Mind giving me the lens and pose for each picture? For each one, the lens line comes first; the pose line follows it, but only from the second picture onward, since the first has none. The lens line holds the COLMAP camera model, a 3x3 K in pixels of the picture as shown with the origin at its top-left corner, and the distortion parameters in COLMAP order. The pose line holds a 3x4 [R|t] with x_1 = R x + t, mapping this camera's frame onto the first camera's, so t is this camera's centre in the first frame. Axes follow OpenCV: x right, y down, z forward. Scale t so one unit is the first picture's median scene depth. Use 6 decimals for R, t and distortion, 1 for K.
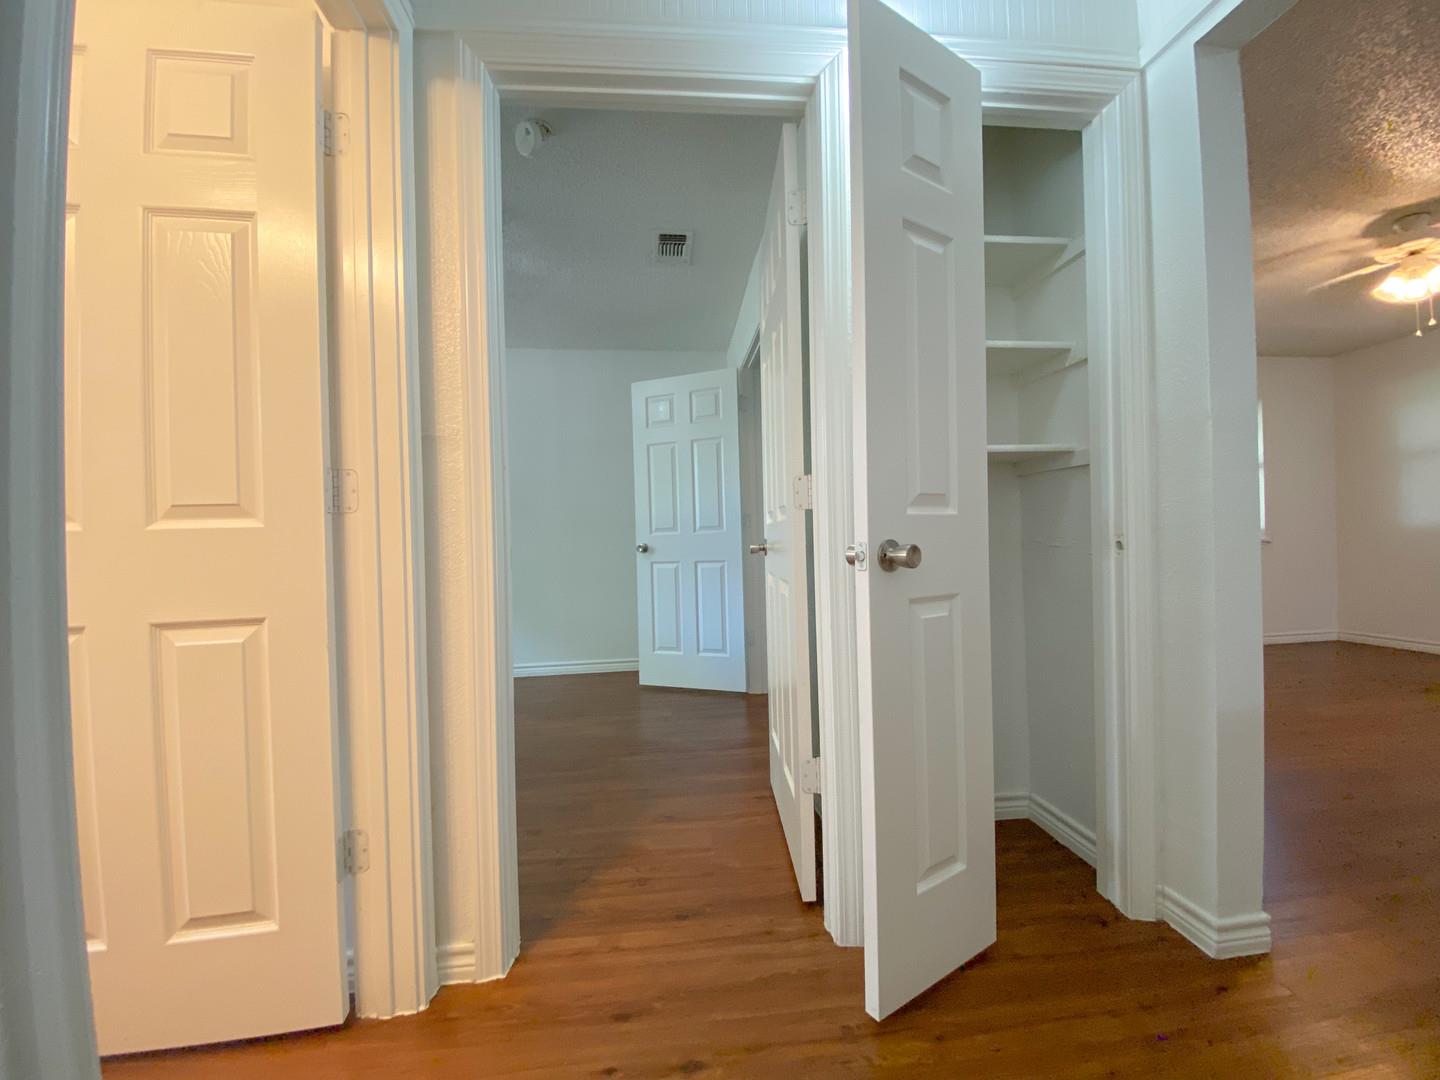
lens RADIAL K [[580.8, 0, 717.2], [0, 580.8, 539.6], [0, 0, 1]] dist [0.026128, -0.022261]
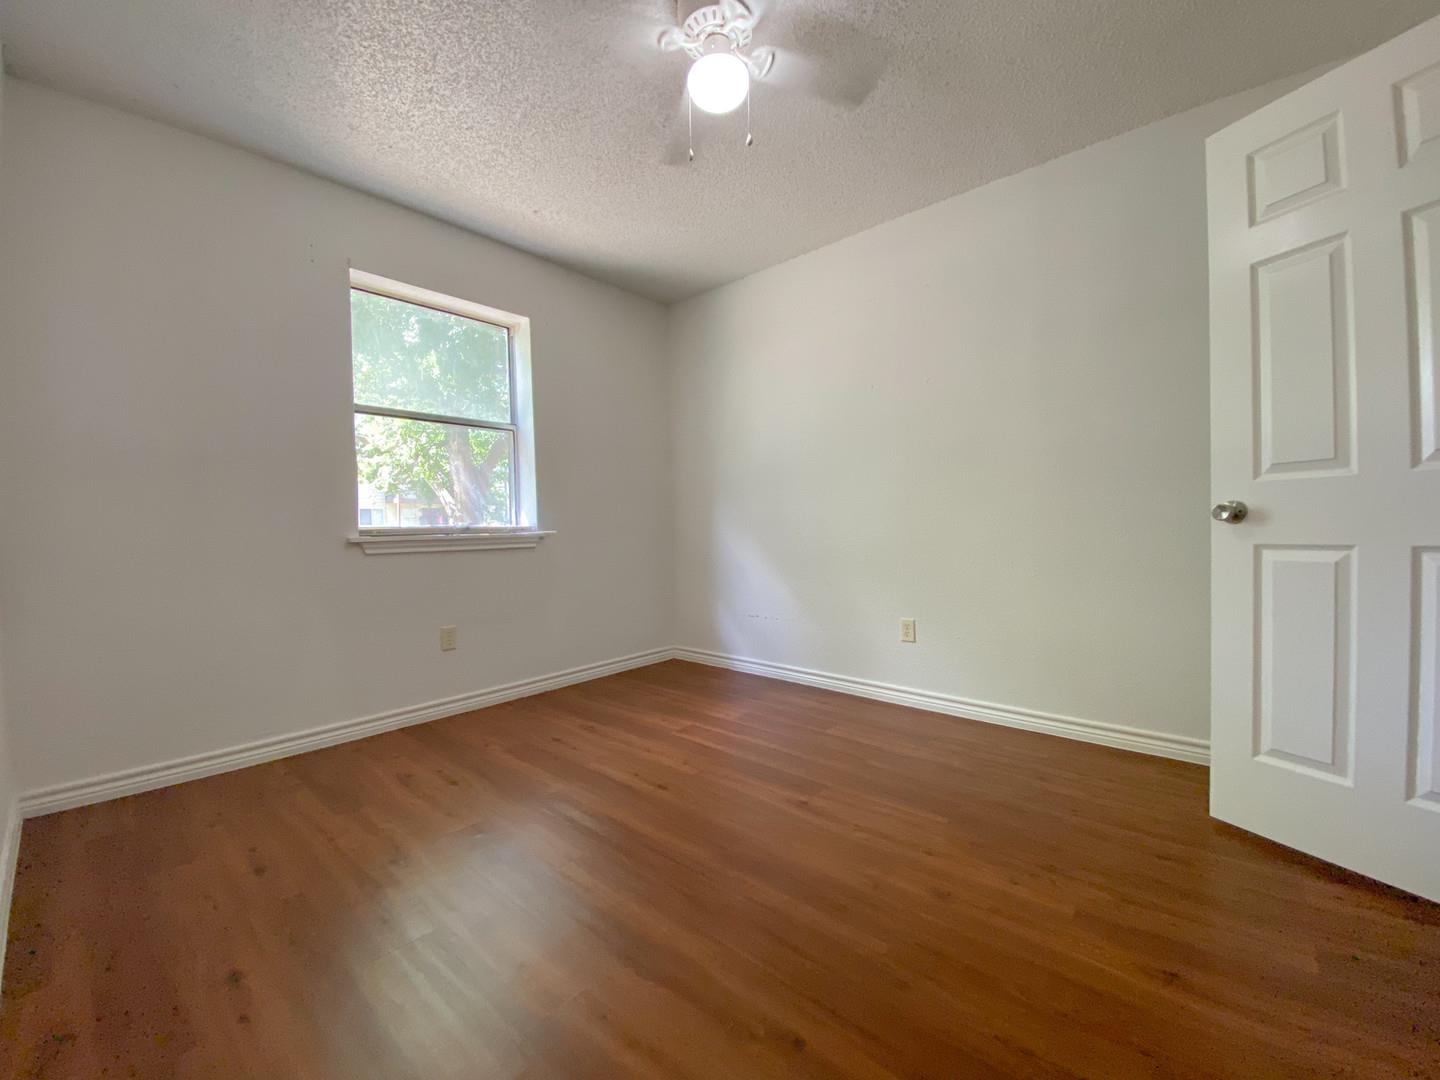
lens RADIAL K [[580.8, 0, 717.2], [0, 580.8, 539.6], [0, 0, 1]] dist [0.026128, -0.022261]
pose [[0.671647, 0.030226, -0.740254, -0.062838], [0.002304, 0.999077, 0.042885, 0.015881], [0.740868, -0.030509, 0.670958, 0.430164]]
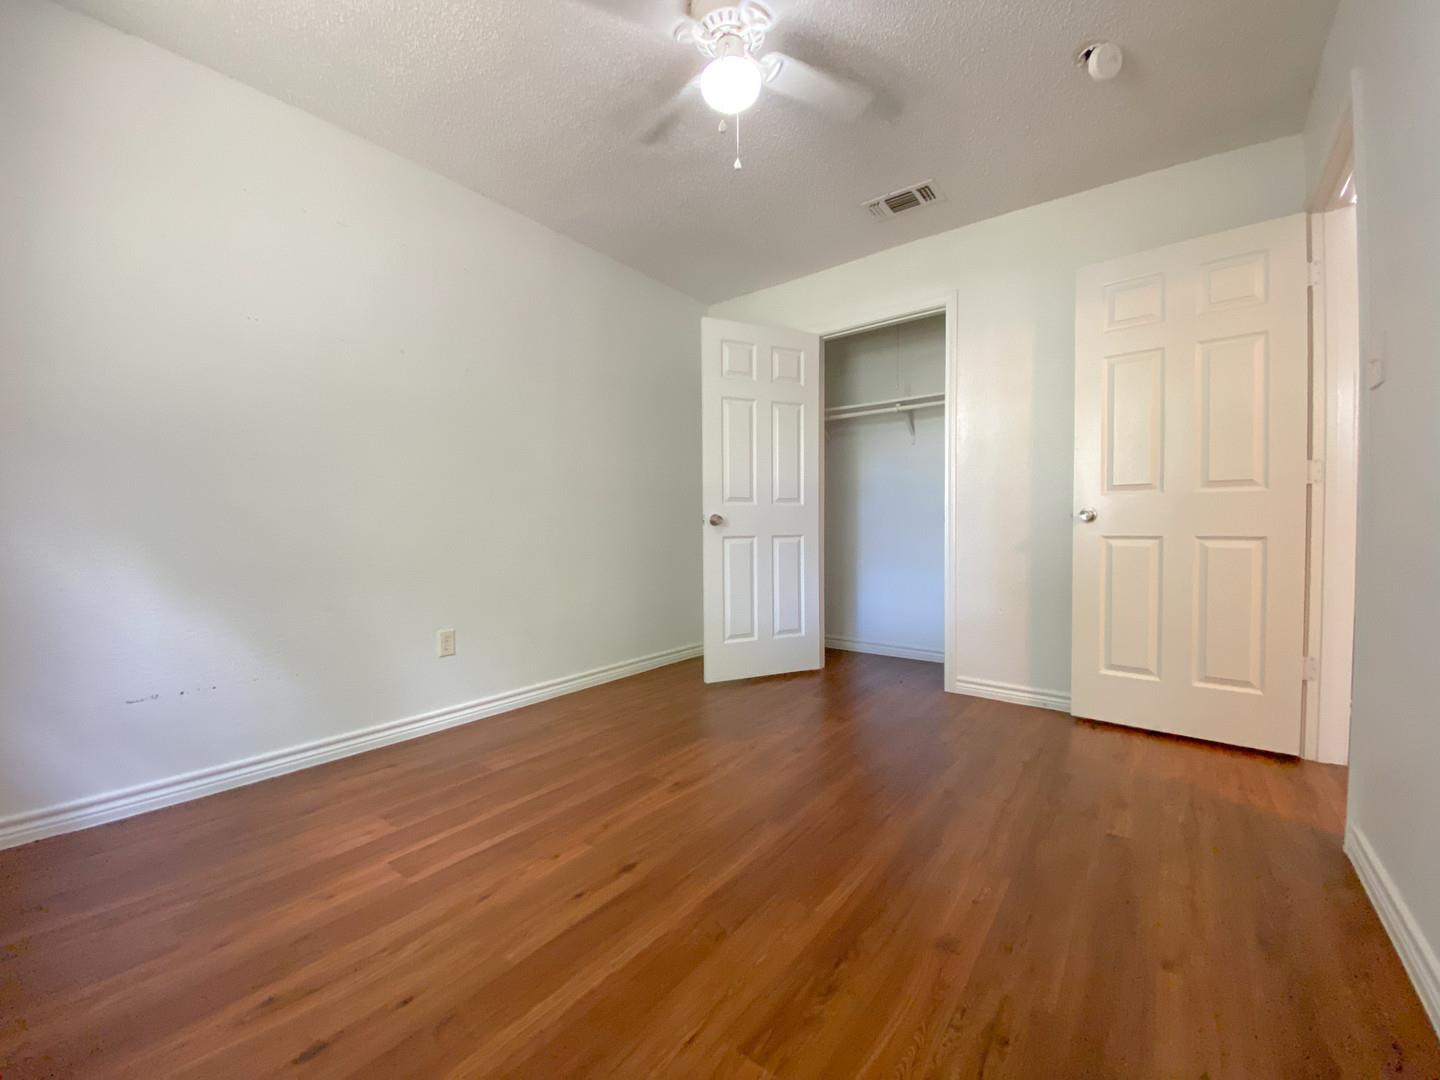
lens RADIAL K [[580.8, 0, 717.2], [0, 580.8, 539.6], [0, 0, 1]] dist [0.026128, -0.022261]
pose [[0.679285, 0.009474, 0.733813, -0.751171], [-0.015970, 0.999871, 0.001875, 0.041817], [-0.733701, -0.012993, 0.679348, 0.433631]]
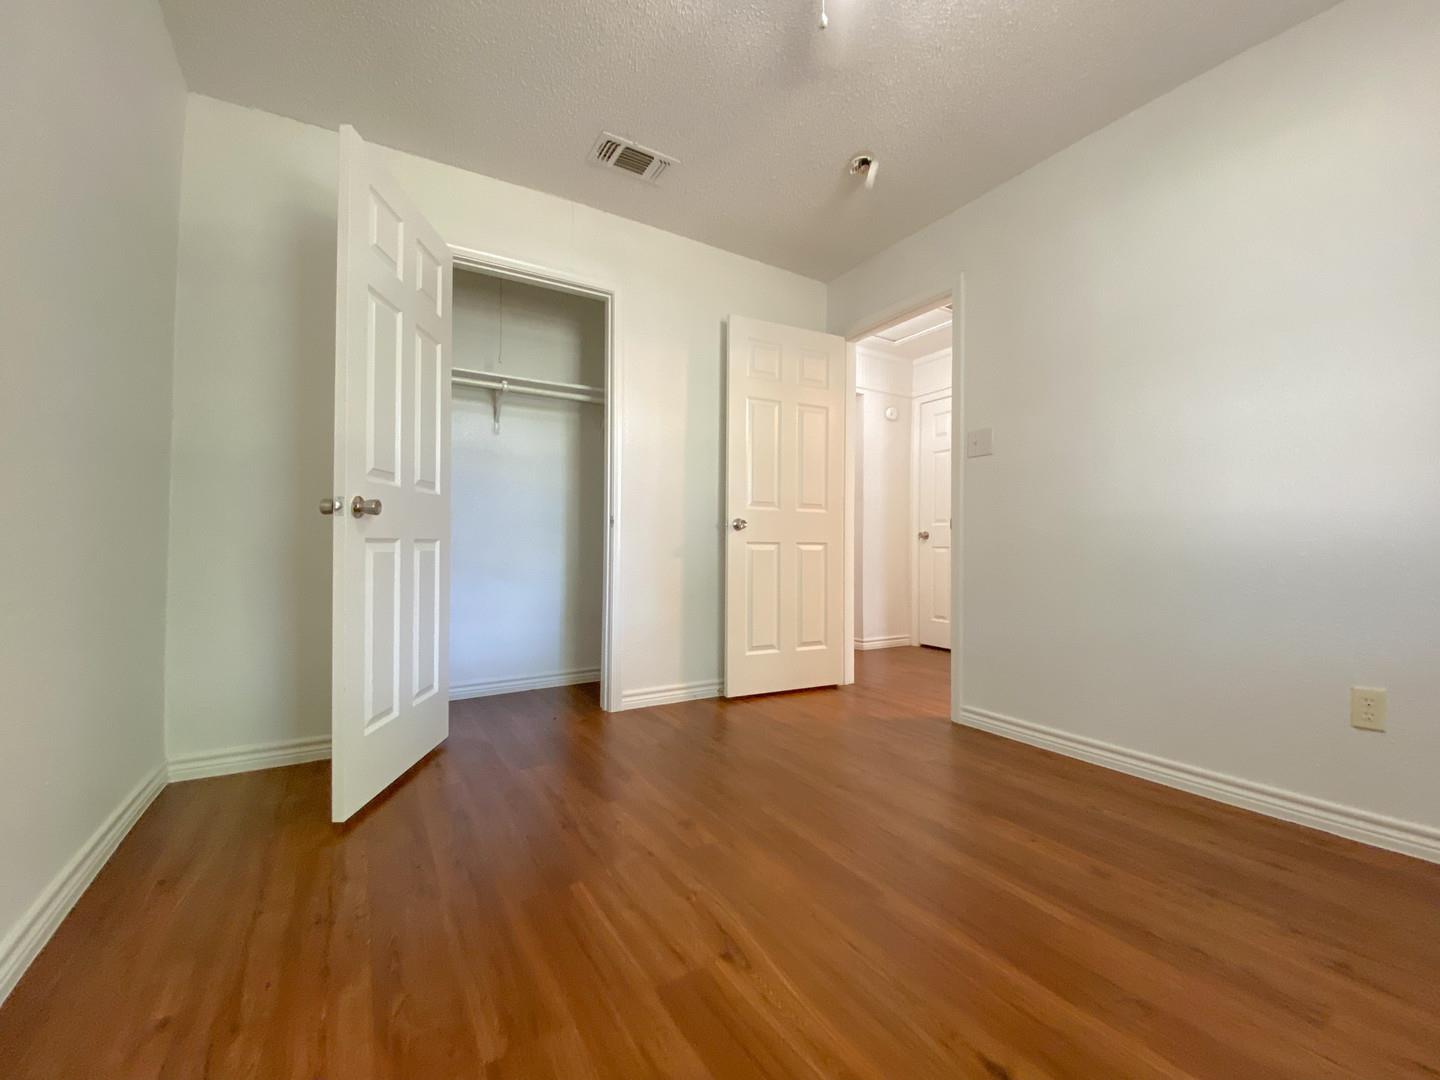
lens RADIAL K [[580.8, 0, 717.2], [0, 580.8, 539.6], [0, 0, 1]] dist [0.026128, -0.022261]
pose [[-0.439310, 0.033798, 0.897700, -0.665432], [0.004634, 0.999364, -0.035358, 0.057791], [-0.898324, -0.011373, -0.439187, 0.964044]]
